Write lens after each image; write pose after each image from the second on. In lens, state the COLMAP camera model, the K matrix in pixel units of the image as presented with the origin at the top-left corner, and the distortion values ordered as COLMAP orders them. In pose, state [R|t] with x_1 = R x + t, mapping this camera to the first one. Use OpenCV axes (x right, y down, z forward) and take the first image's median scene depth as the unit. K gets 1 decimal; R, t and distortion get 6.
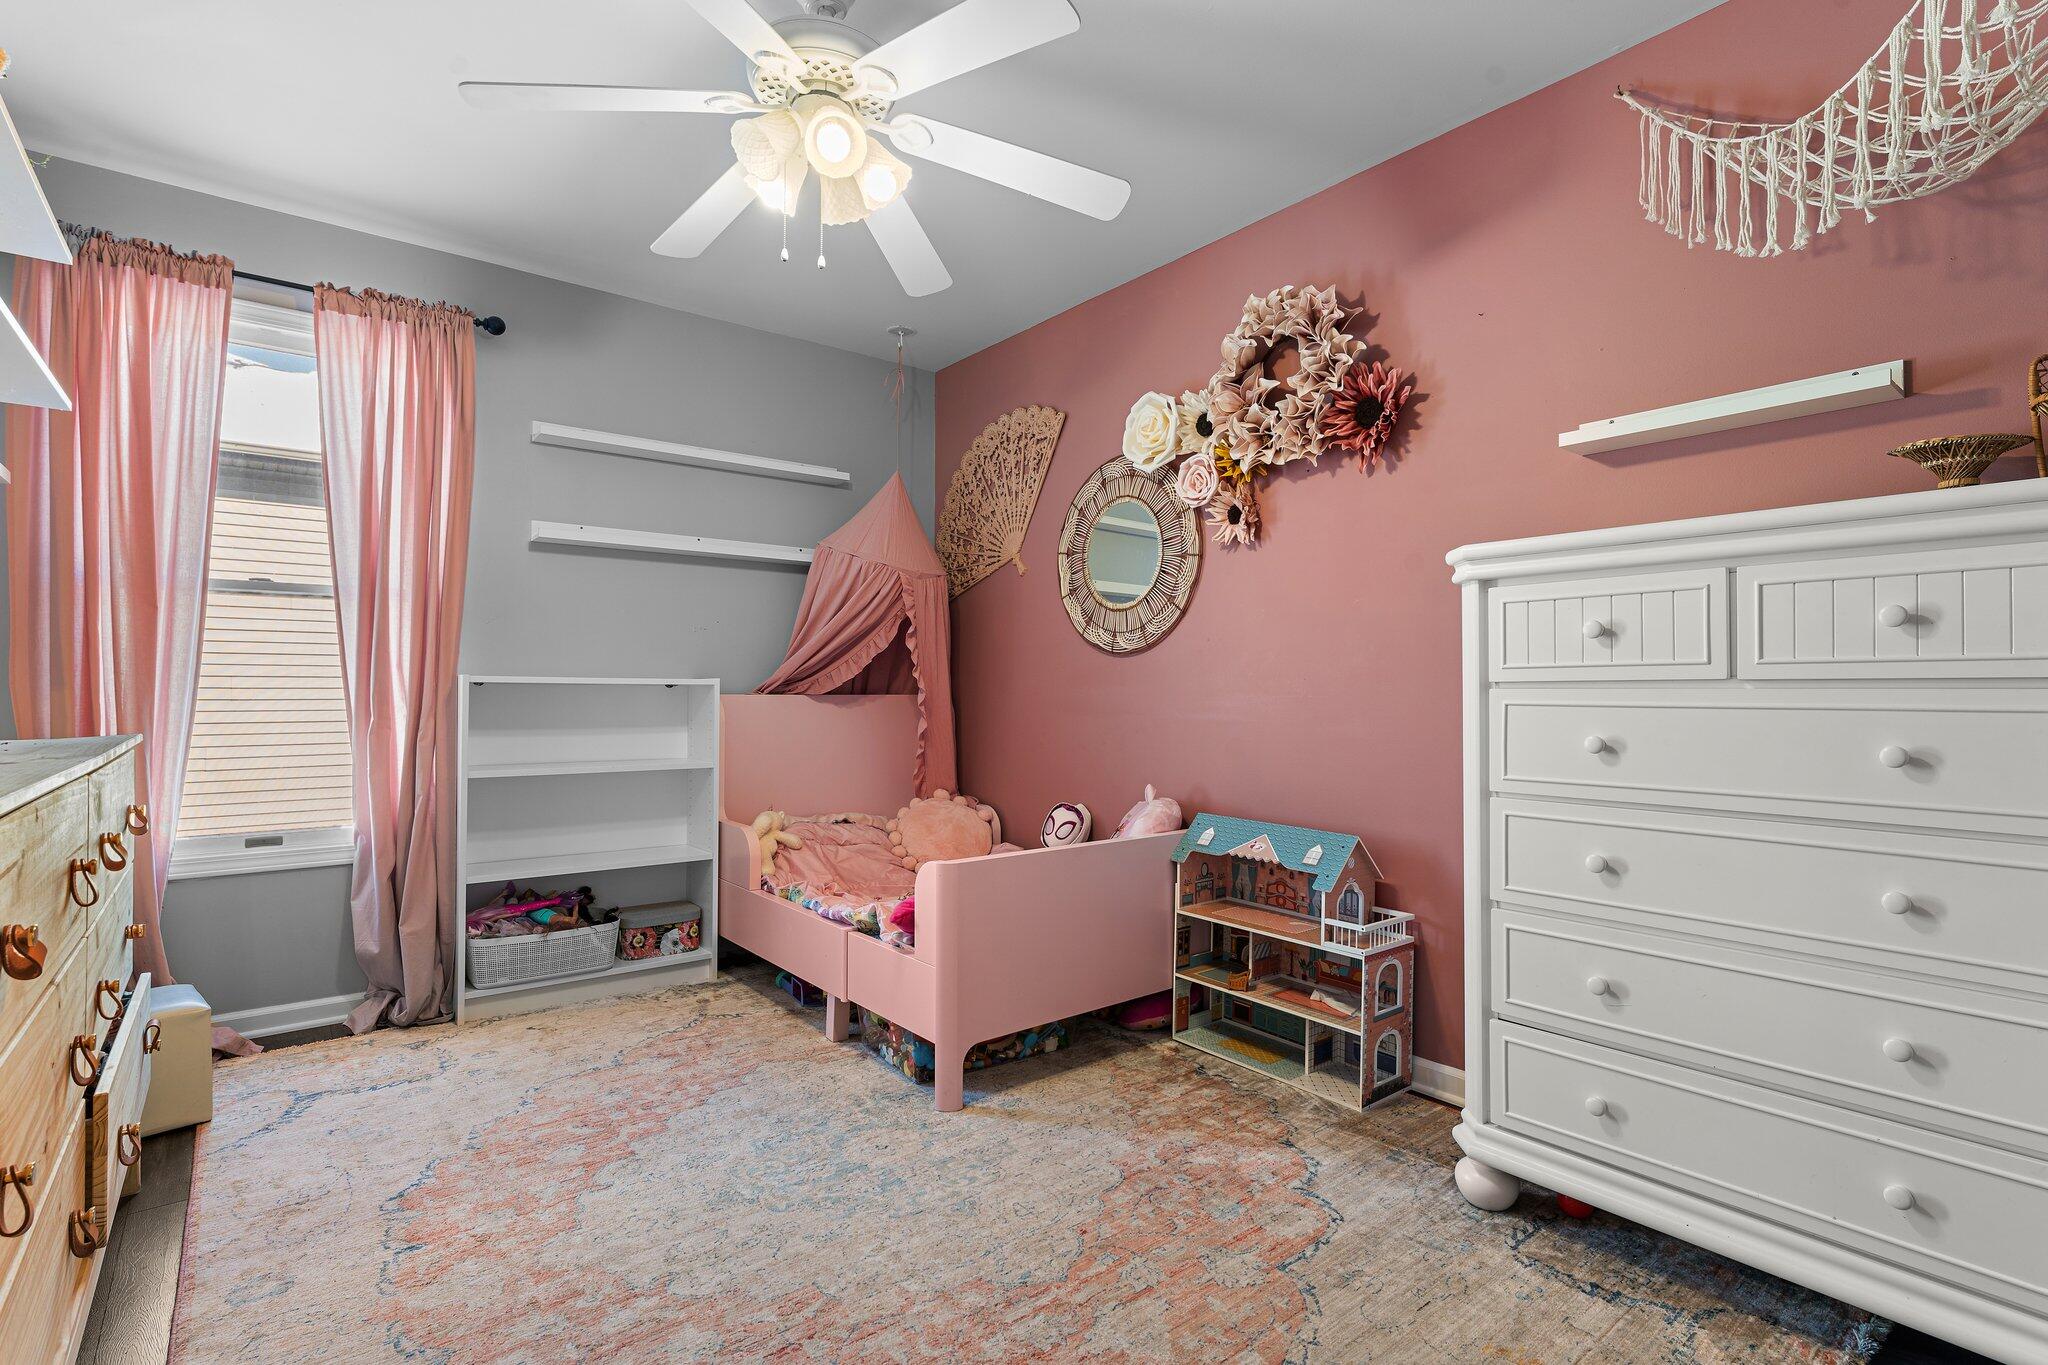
lens RADIAL K [[970.8, 0, 1023.6], [0, 970.8, 672.2], [0, 0, 1]] dist [-0.001025, 0.000112]
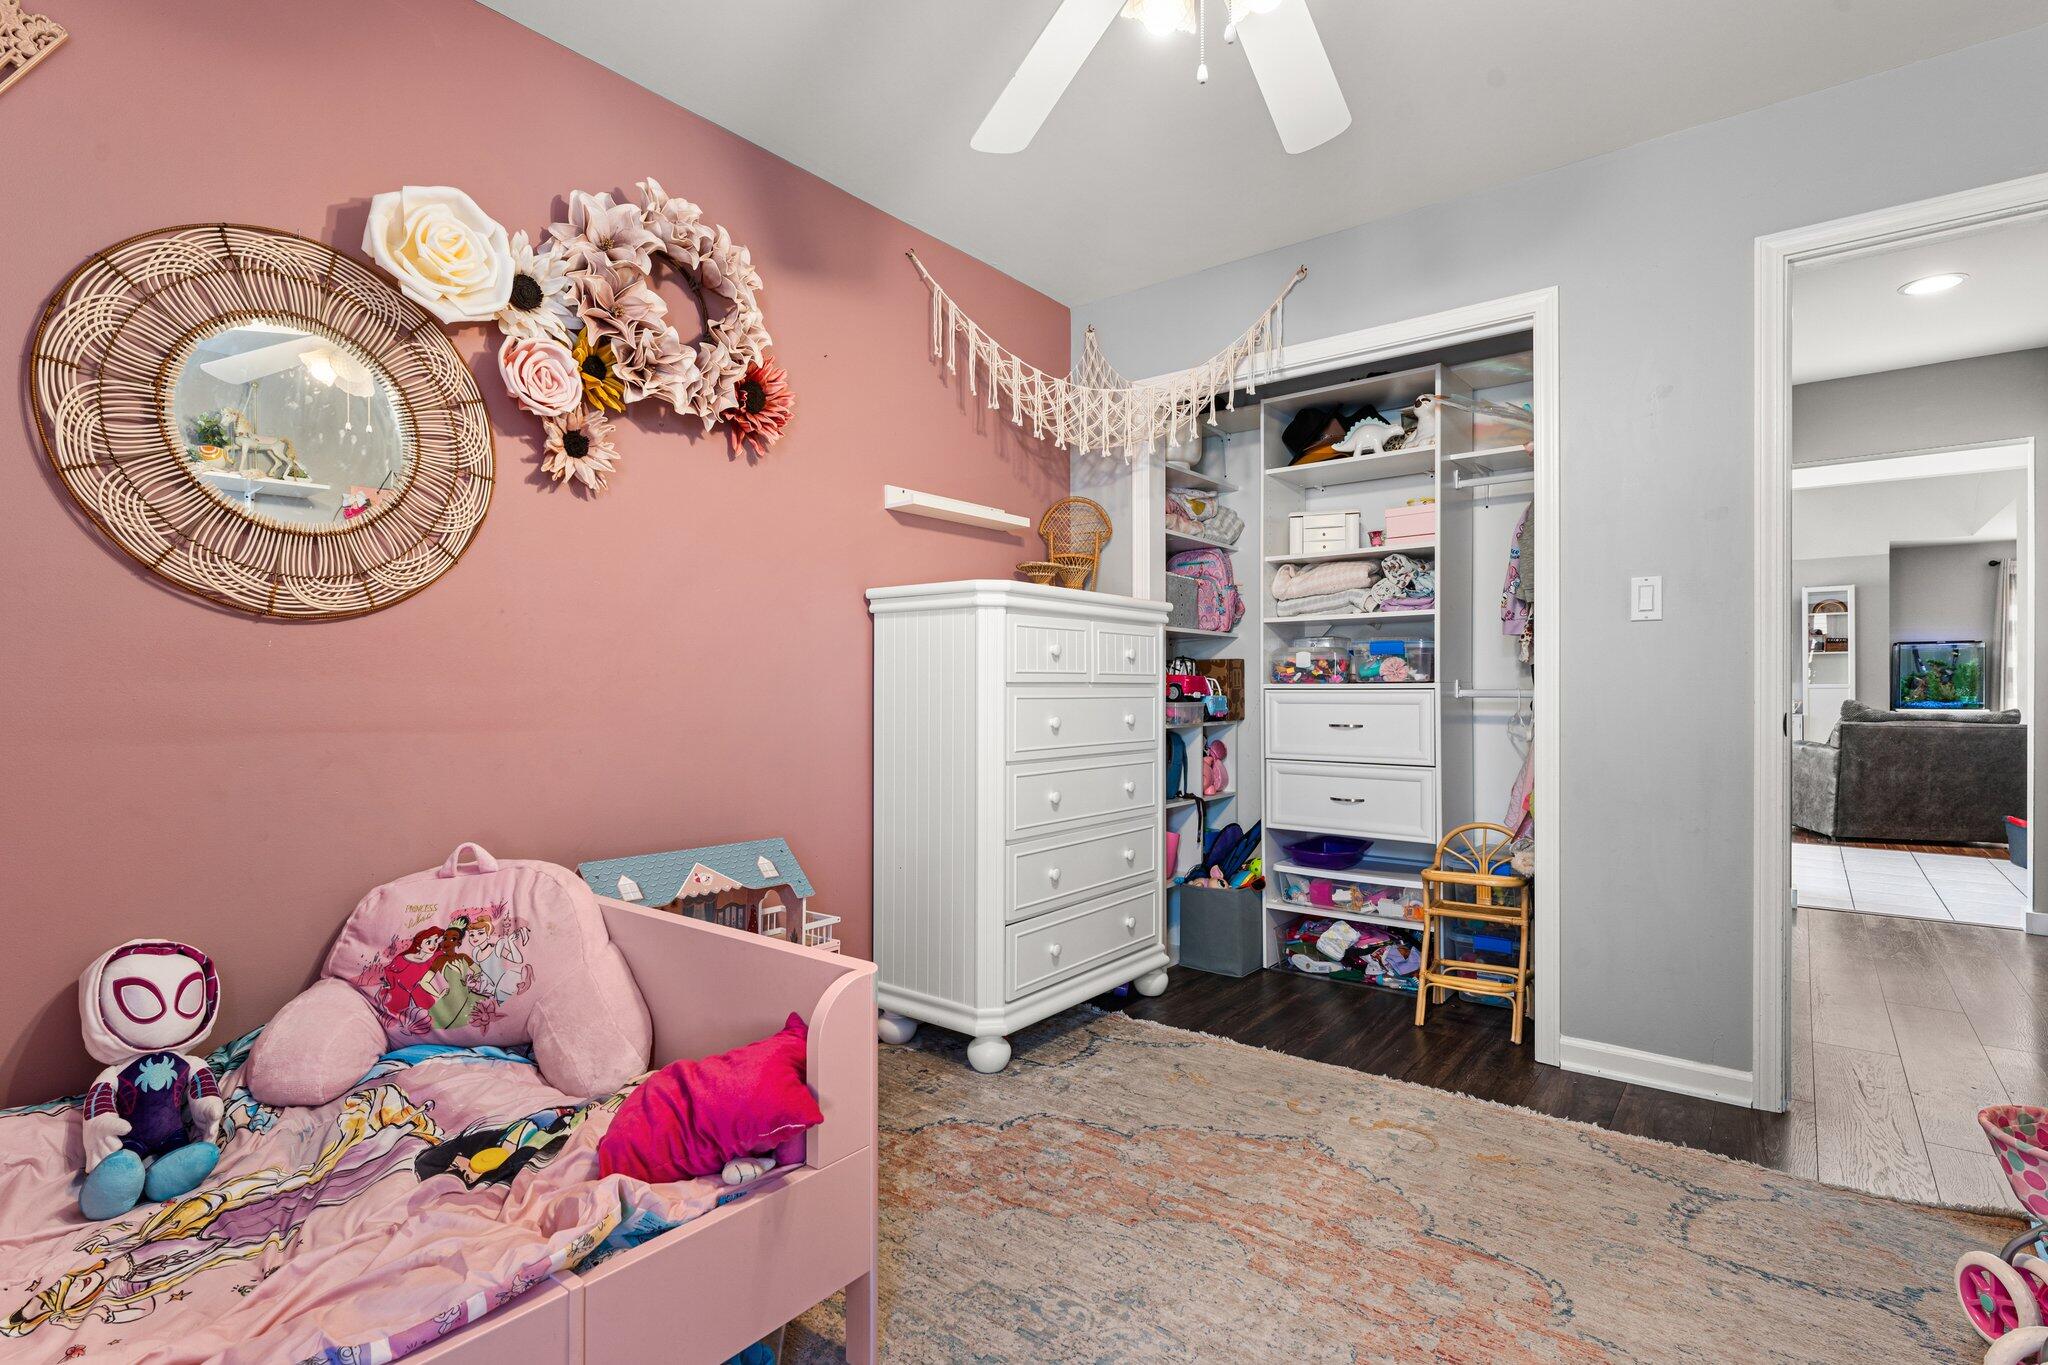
lens RADIAL K [[984.6, 0, 1019.7], [0, 984.6, 687.4], [0, 0, 1]] dist [0.004164, 0.000257]
pose [[-0.225169, 0.003445, 0.974314, -0.927501], [-0.014956, 0.999864, -0.006991, 0.030146], [-0.974205, -0.016146, -0.225087, 1.373484]]
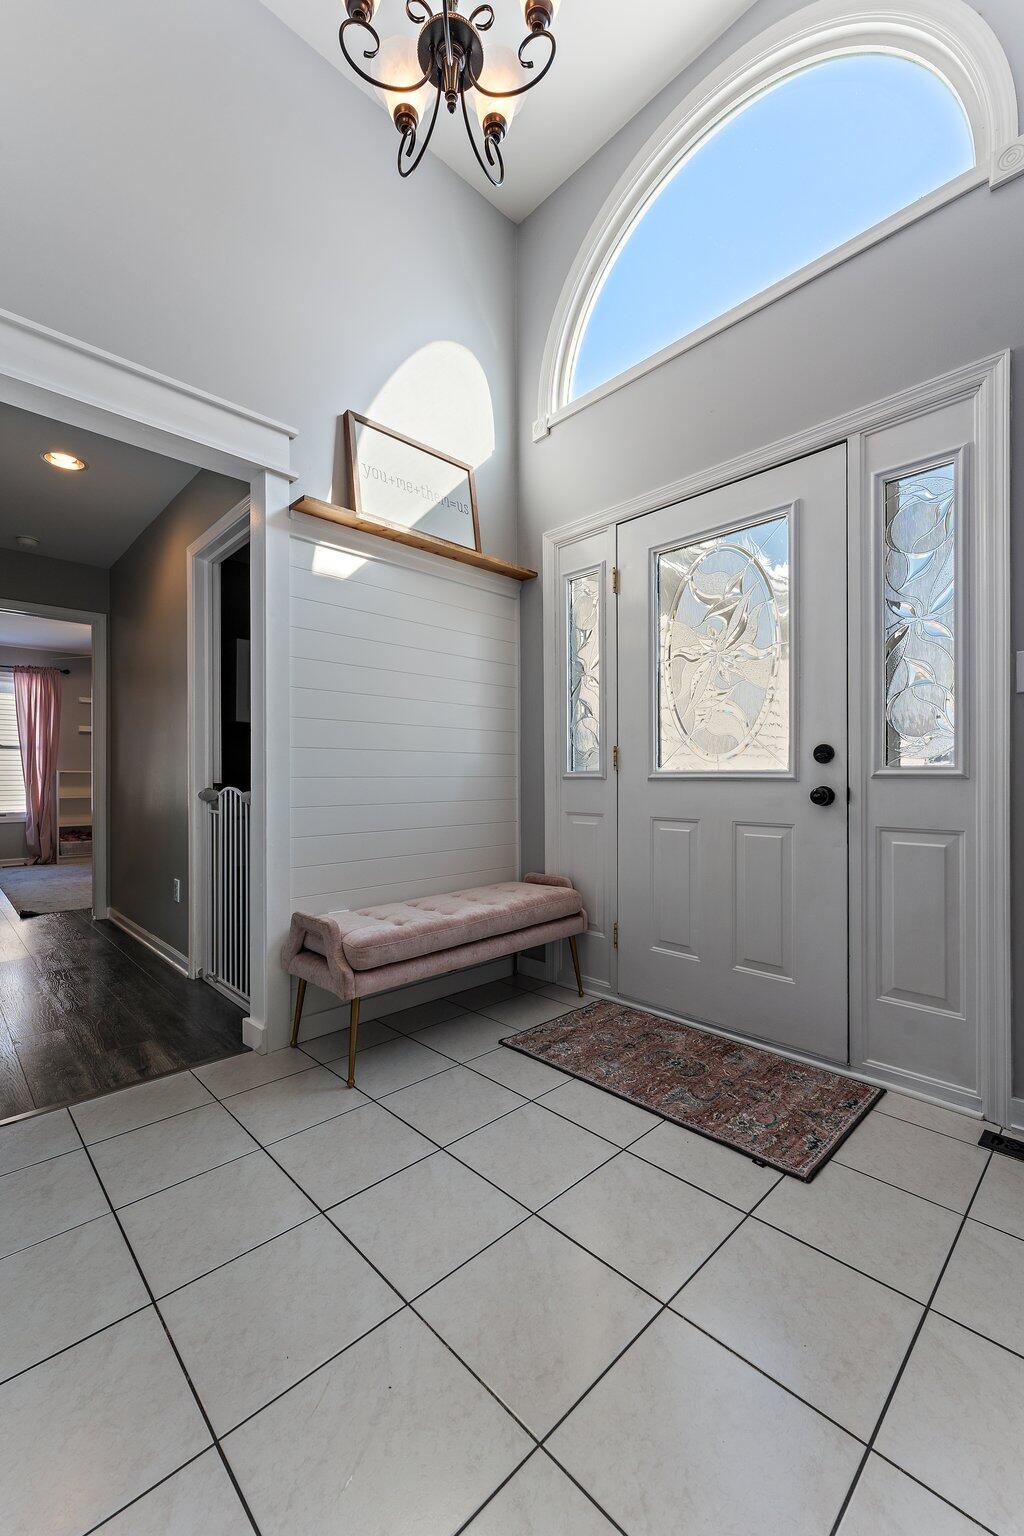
lens RADIAL K [[621.9, 0, 507.9], [0, 621.9, 778.2], [0, 0, 1]] dist [0.001916, 0.000103]
pose [[0.995936, -0.001136, 0.090058, 0.917055], [-0.000178, 0.999894, 0.014586, -0.002315], [-0.090065, -0.014542, 0.995830, -1.515513]]
